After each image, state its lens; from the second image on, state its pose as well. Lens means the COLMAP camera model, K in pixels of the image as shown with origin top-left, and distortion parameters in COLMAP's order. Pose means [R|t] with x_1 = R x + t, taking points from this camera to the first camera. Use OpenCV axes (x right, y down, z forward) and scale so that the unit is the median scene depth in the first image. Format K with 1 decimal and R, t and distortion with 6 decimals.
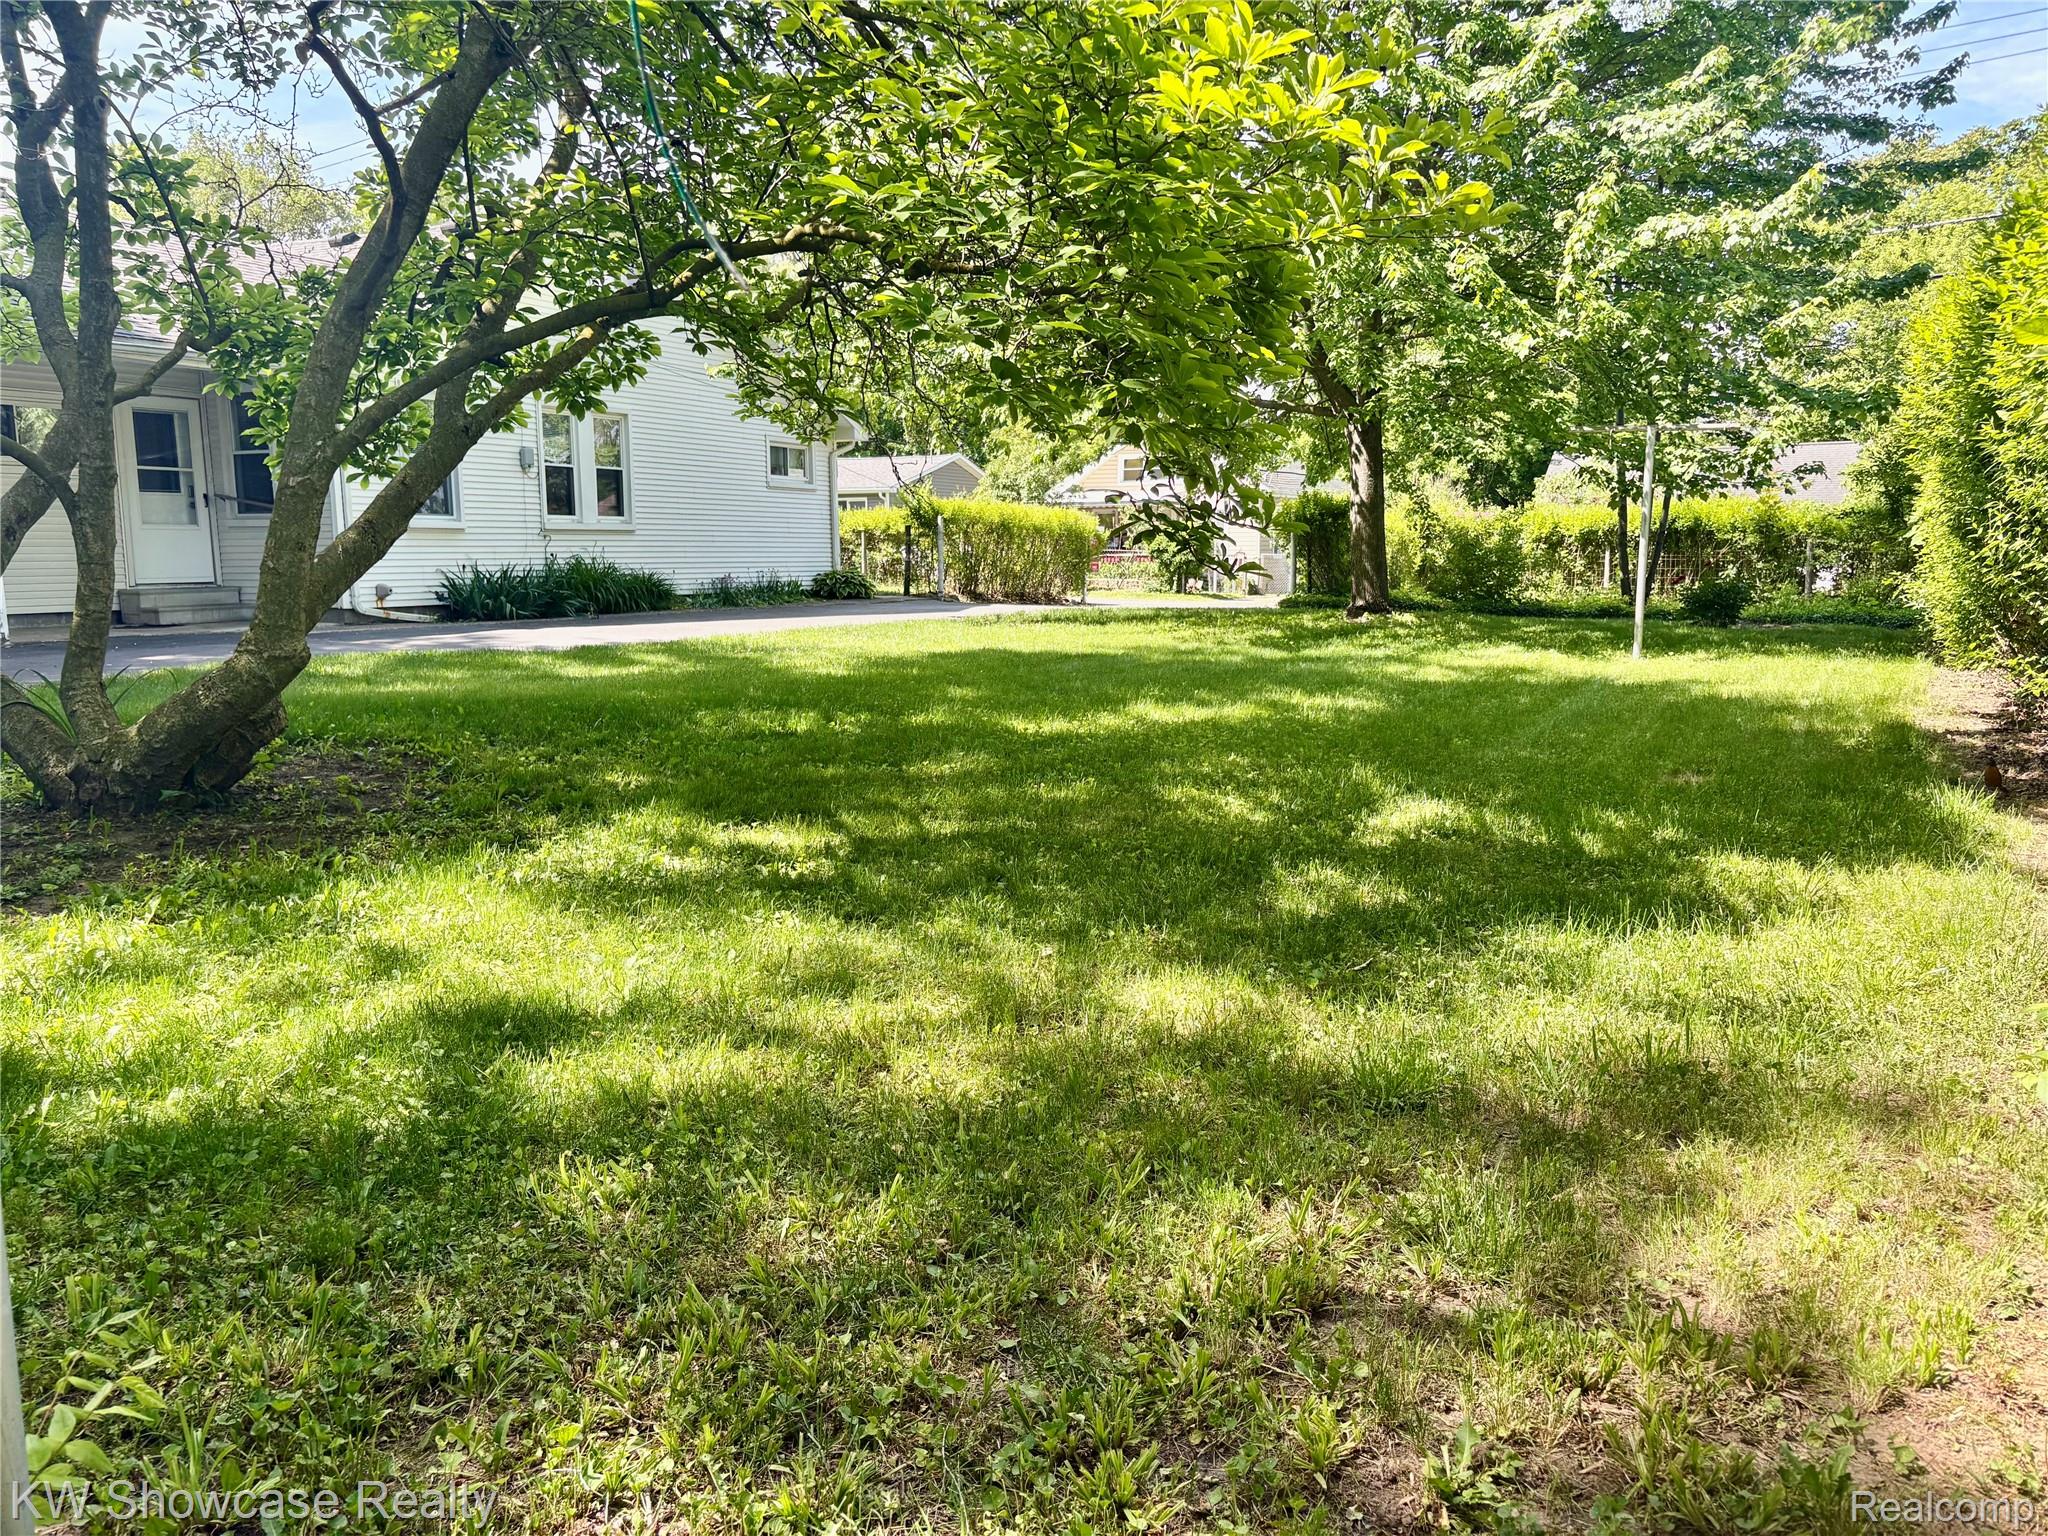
lens RADIAL K [[1550.5, 0, 1024.0], [0, 1550.5, 768.0], [0, 0, 1]] dist [0.025967, -0.012320]
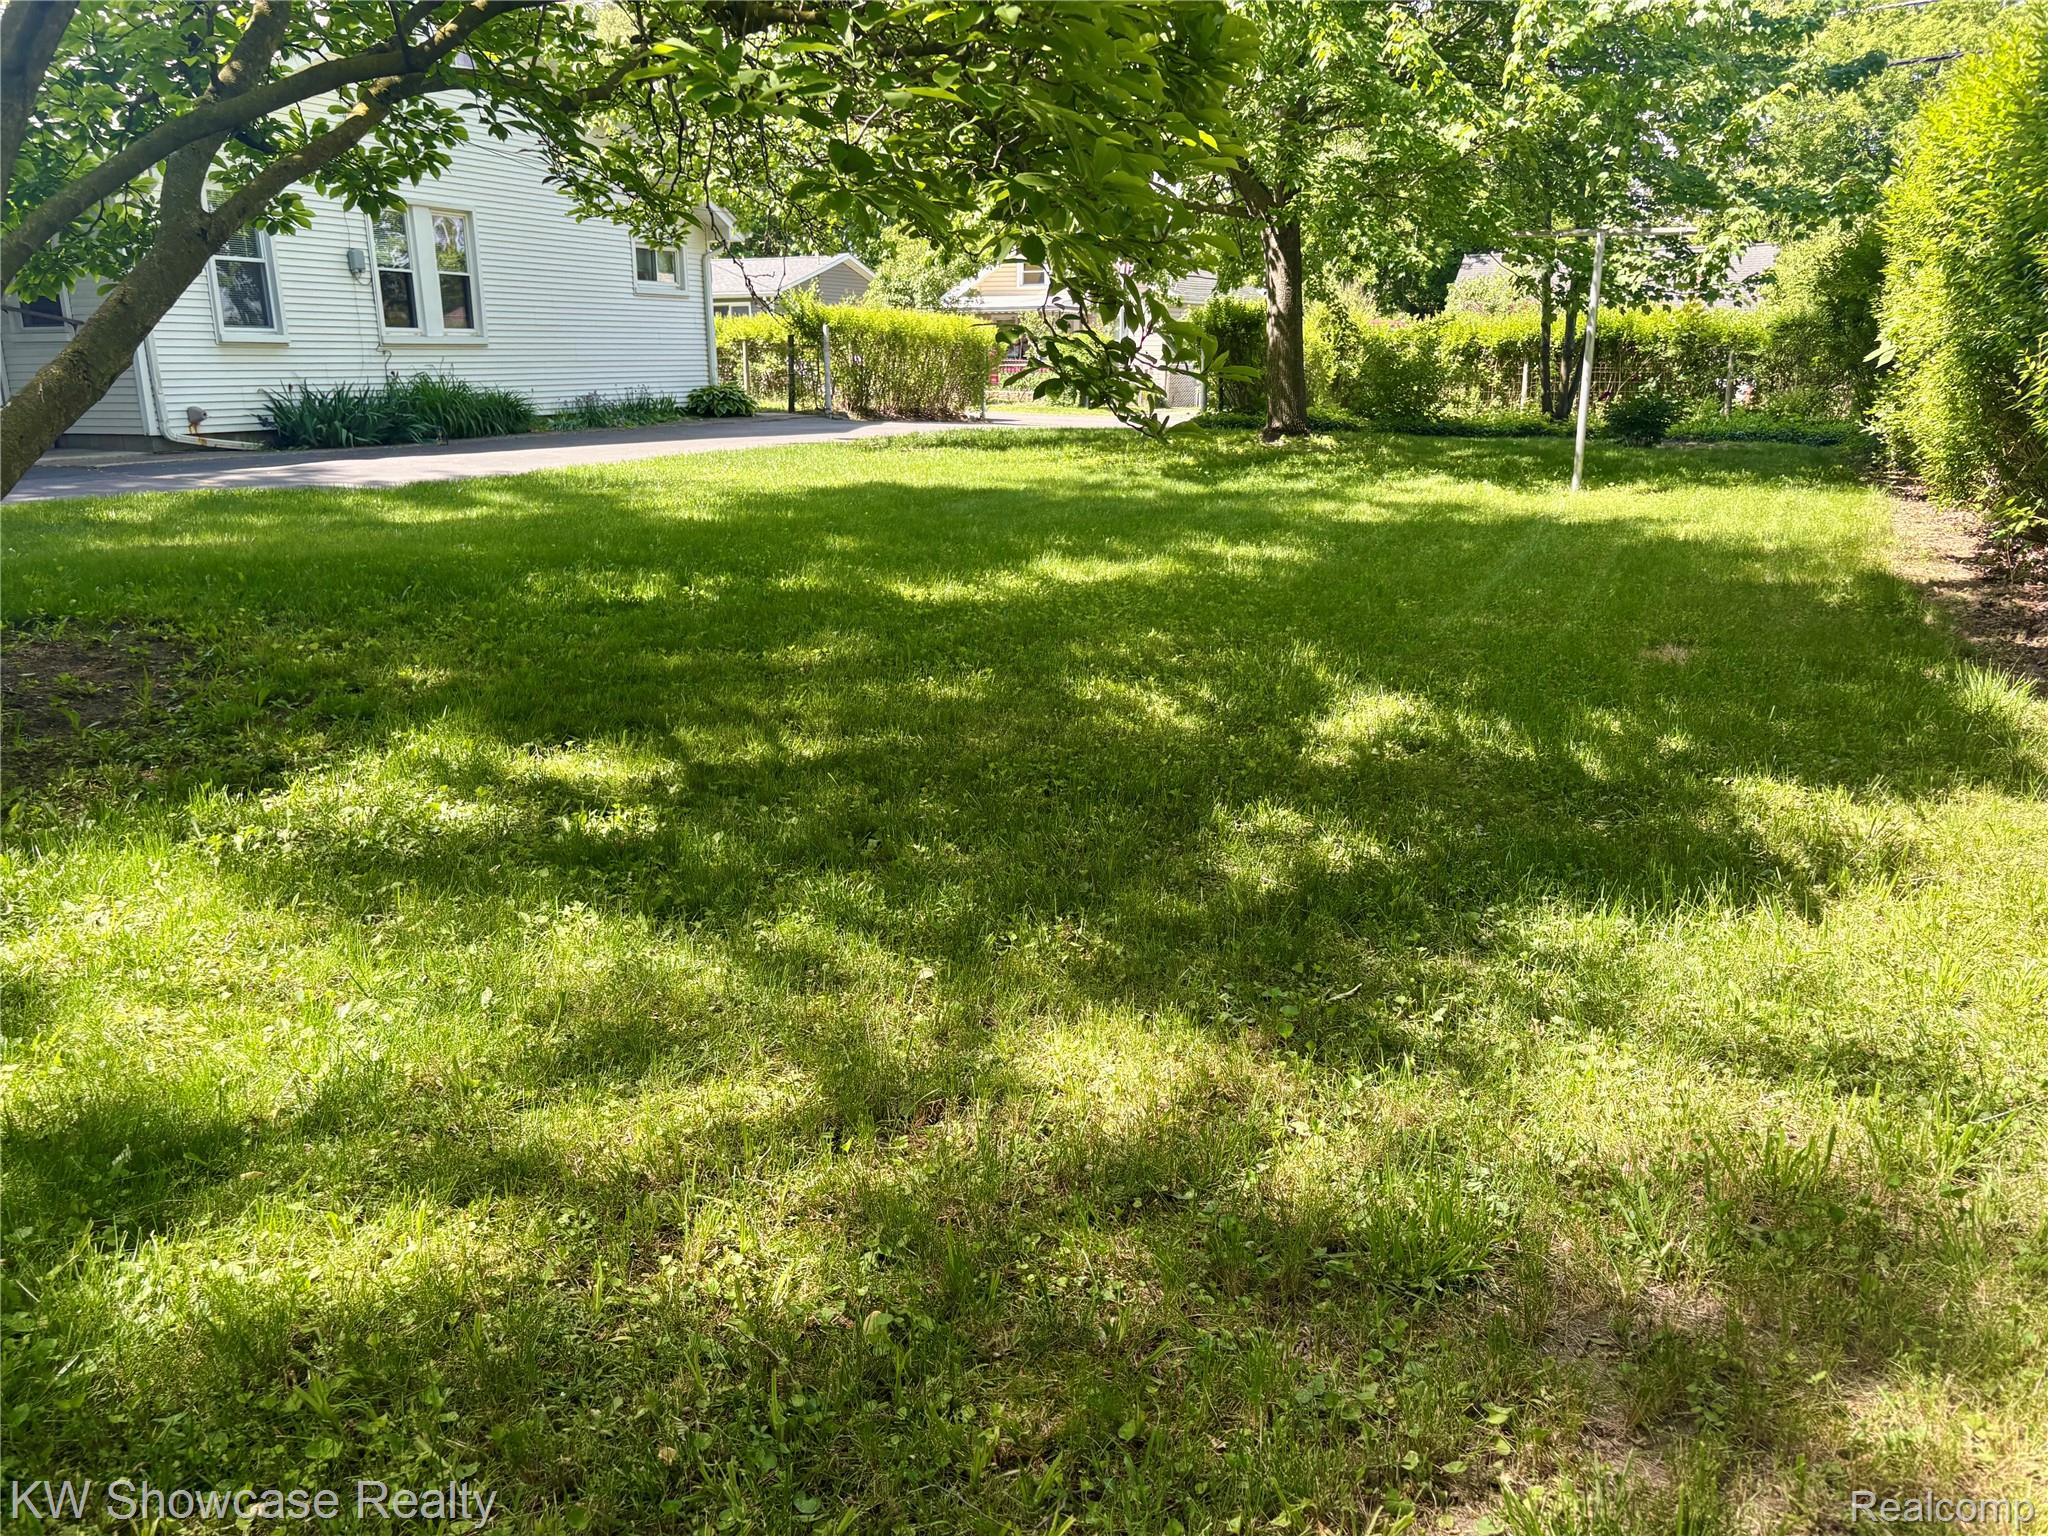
lens RADIAL K [[1550.5, 0, 1024.0], [0, 1550.5, 768.0], [0, 0, 1]] dist [0.025967, -0.012320]
pose [[0.997996, -0.017731, 0.060749, 0.007684], [0.010370, 0.992790, 0.119418, -0.027943], [-0.062428, -0.118548, 0.990984, 0.111734]]
